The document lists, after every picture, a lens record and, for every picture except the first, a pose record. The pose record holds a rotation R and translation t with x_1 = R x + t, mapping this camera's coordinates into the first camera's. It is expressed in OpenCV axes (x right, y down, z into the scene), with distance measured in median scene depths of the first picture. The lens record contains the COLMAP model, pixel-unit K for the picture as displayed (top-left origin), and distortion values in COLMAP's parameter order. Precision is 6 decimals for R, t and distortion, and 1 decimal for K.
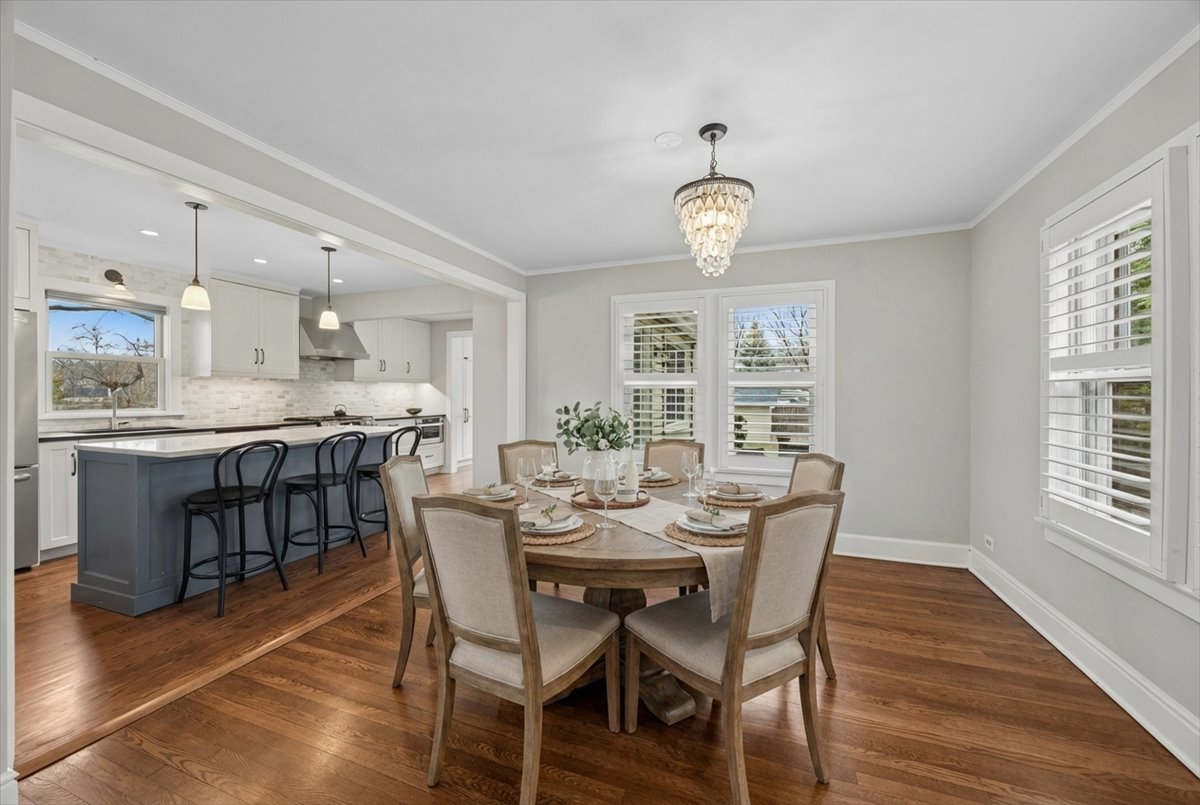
lens RADIAL K [[459.8, 0, 600.3], [0, 459.8, 397.2], [0, 0, 1]] dist [-0.003718, -0.000272]
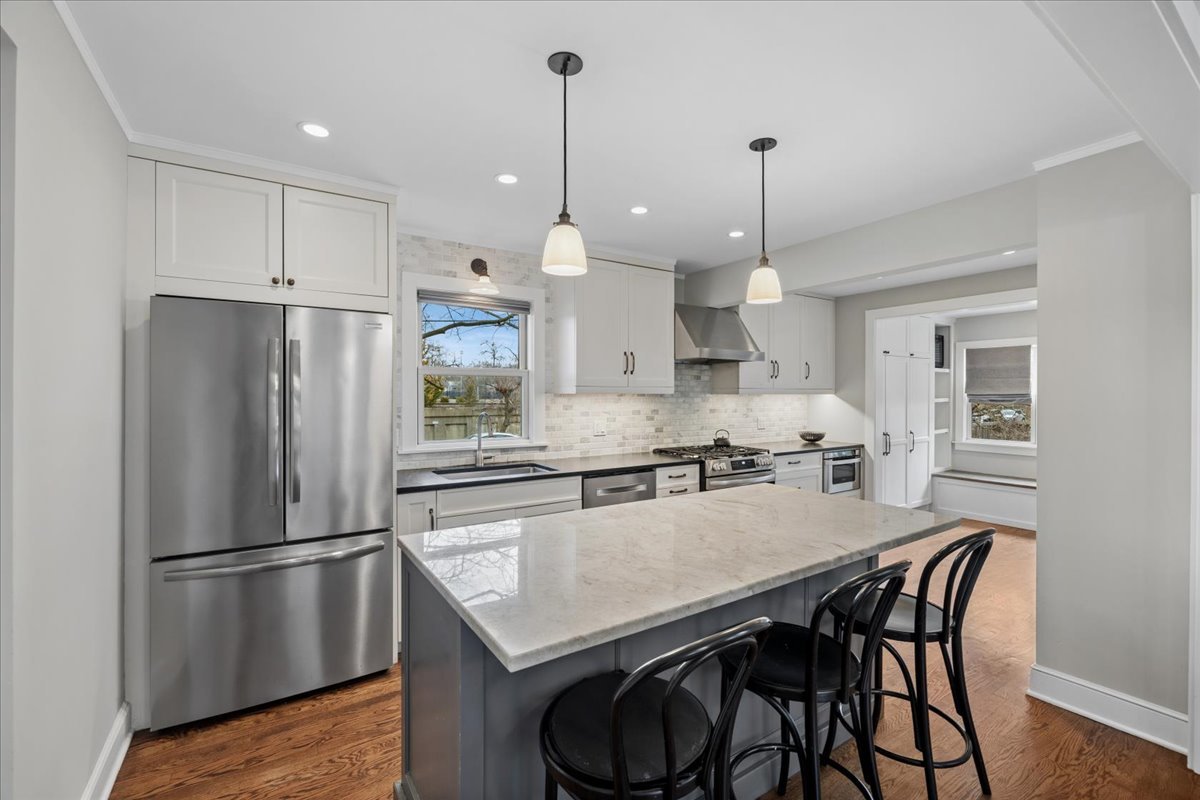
lens RADIAL K [[508.4, 0, 605.4], [0, 508.4, 398.7], [0, 0, 1]] dist [-0.000944, -0.000011]
pose [[0.809546, 0.002930, -0.587049, -0.302630], [-0.002633, 0.999996, 0.001360, -0.033899], [0.587050, 0.000445, 0.809550, 0.336314]]
